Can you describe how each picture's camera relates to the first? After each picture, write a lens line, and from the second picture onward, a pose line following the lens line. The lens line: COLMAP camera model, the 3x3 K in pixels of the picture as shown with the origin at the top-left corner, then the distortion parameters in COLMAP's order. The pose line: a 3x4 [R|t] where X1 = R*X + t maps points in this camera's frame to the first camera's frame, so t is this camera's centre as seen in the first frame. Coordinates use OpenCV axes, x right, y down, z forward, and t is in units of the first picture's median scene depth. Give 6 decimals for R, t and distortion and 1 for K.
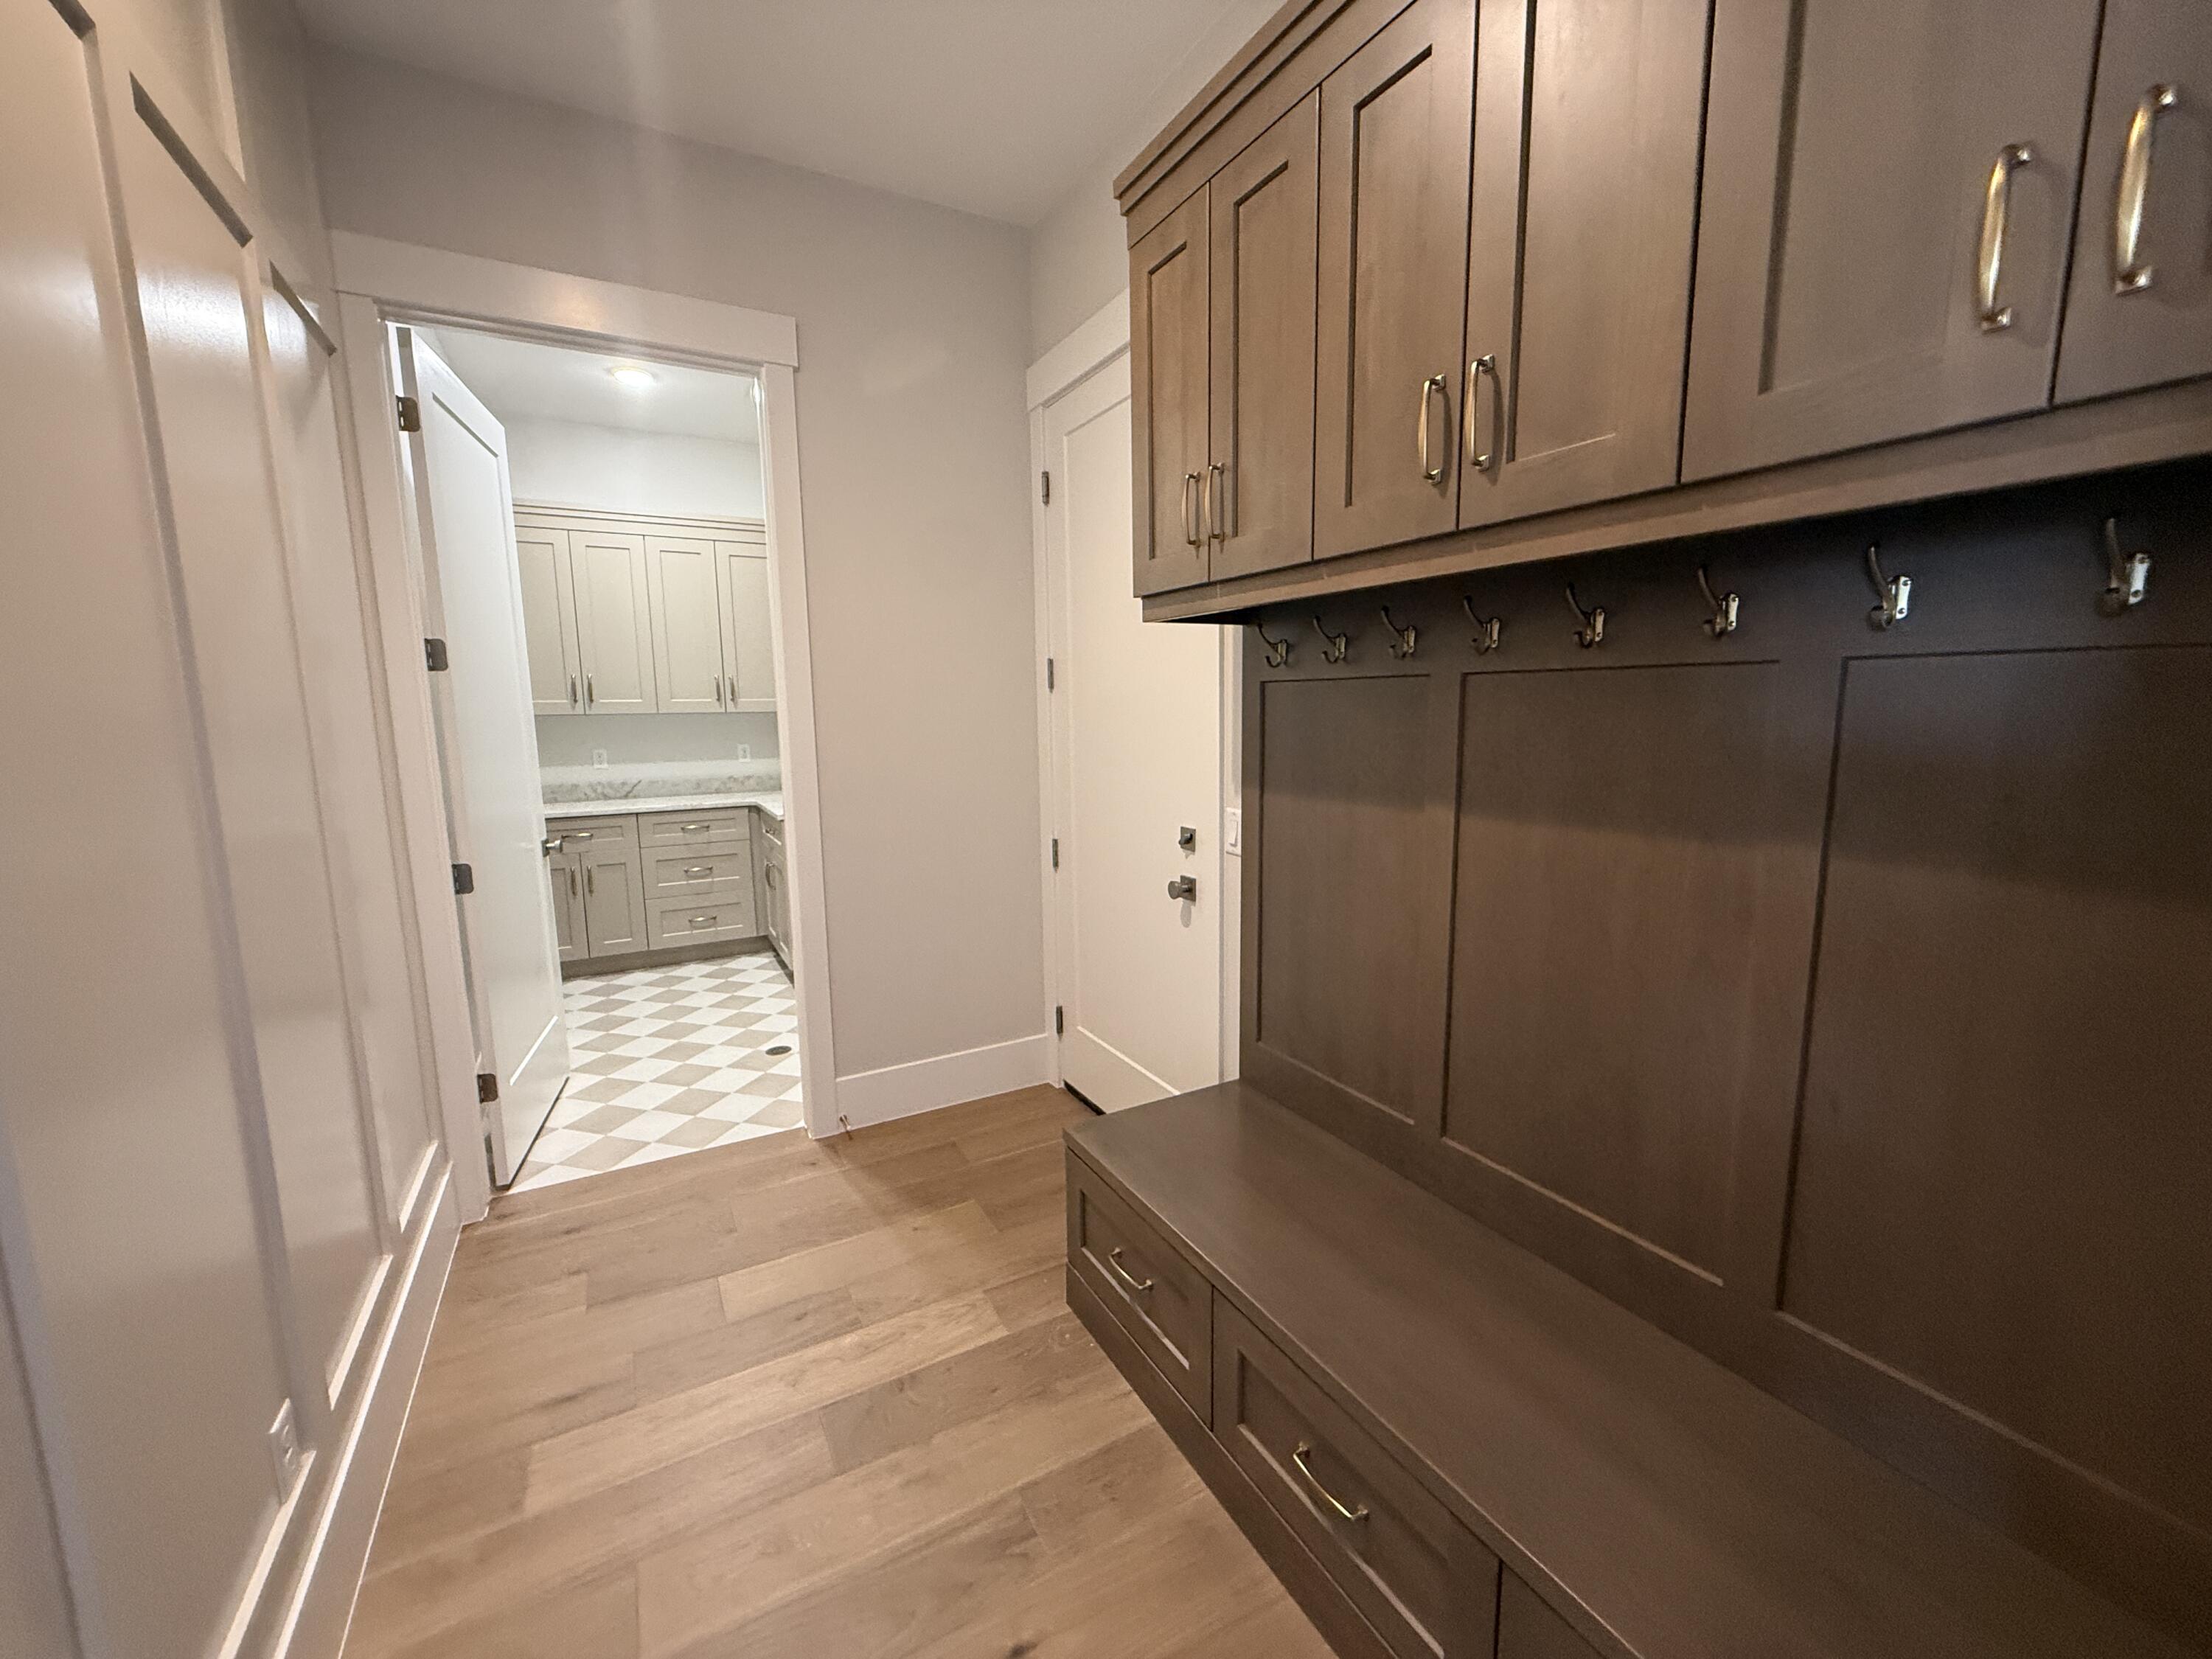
lens RADIAL K [[891.3, 0, 1110.1], [0, 891.3, 827.5], [0, 0, 1]] dist [0.001508, 0.000563]
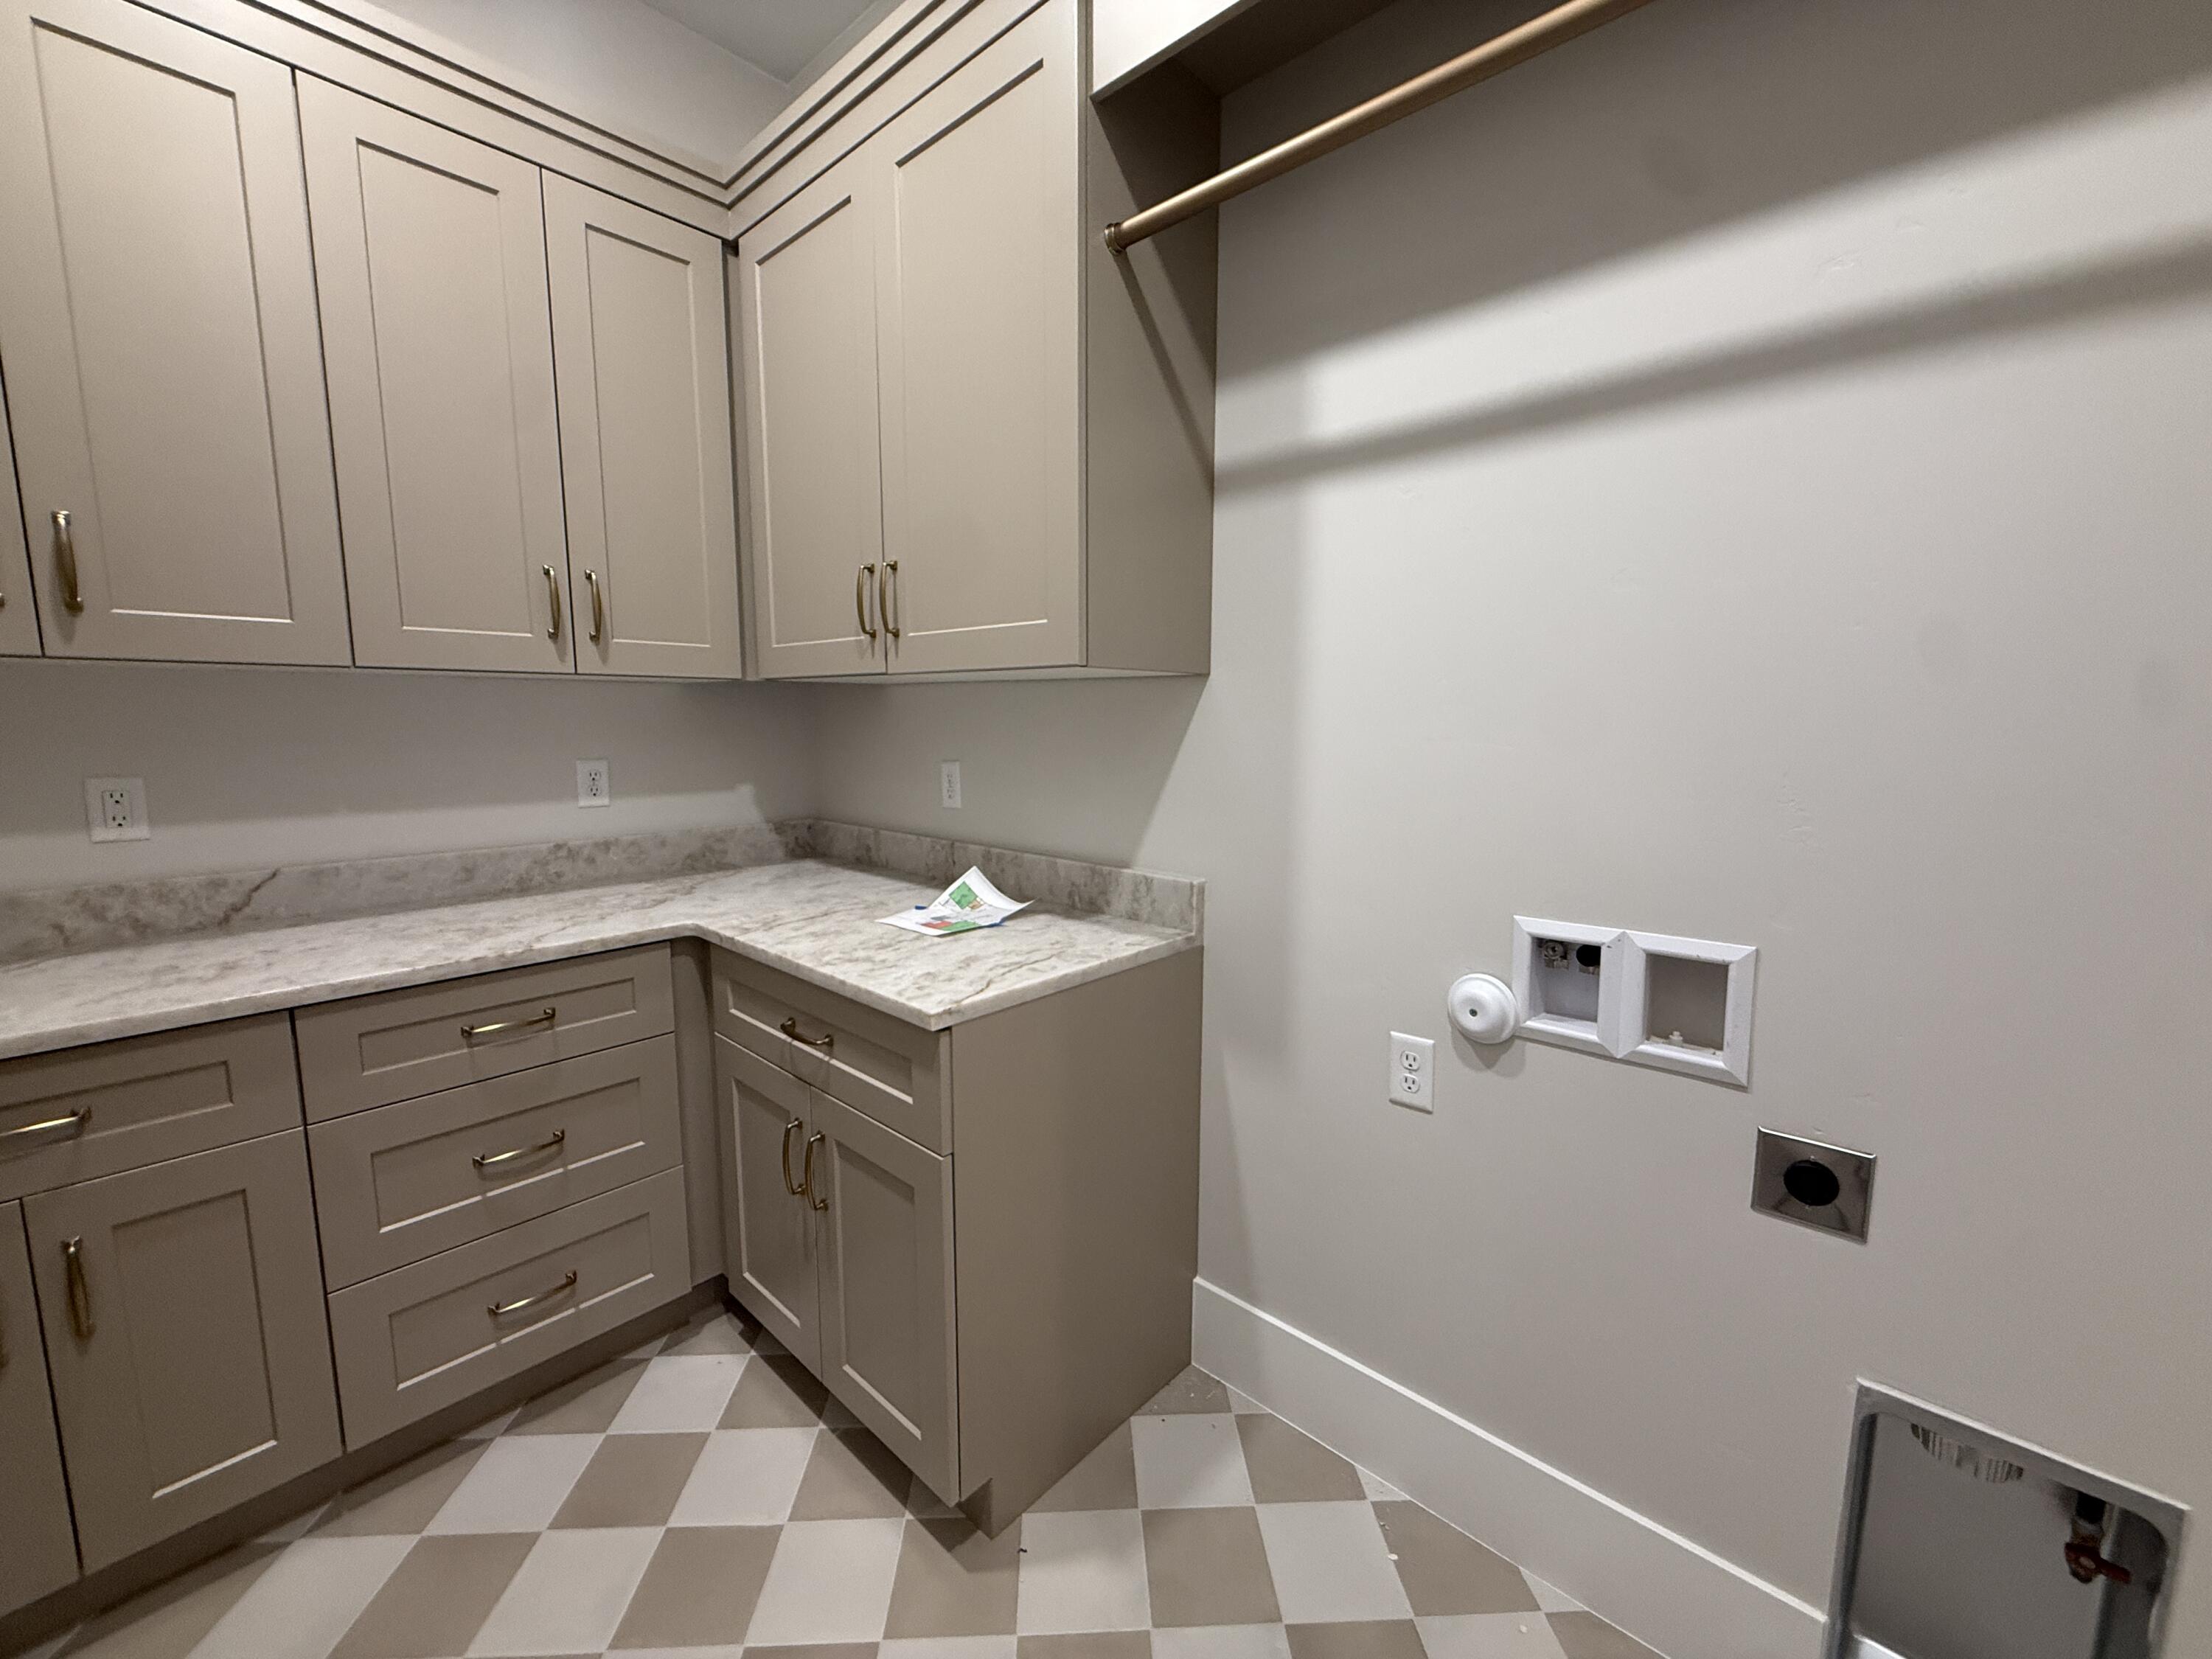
lens RADIAL K [[891.3, 0, 1108.0], [0, 891.3, 823.4], [0, 0, 1]] dist [0.001508, 0.000563]
pose [[0.949565, -0.026122, 0.312479, -0.351667], [0.028857, 0.999575, -0.004129, -0.063583], [-0.312239, 0.012938, 0.949916, 0.614038]]
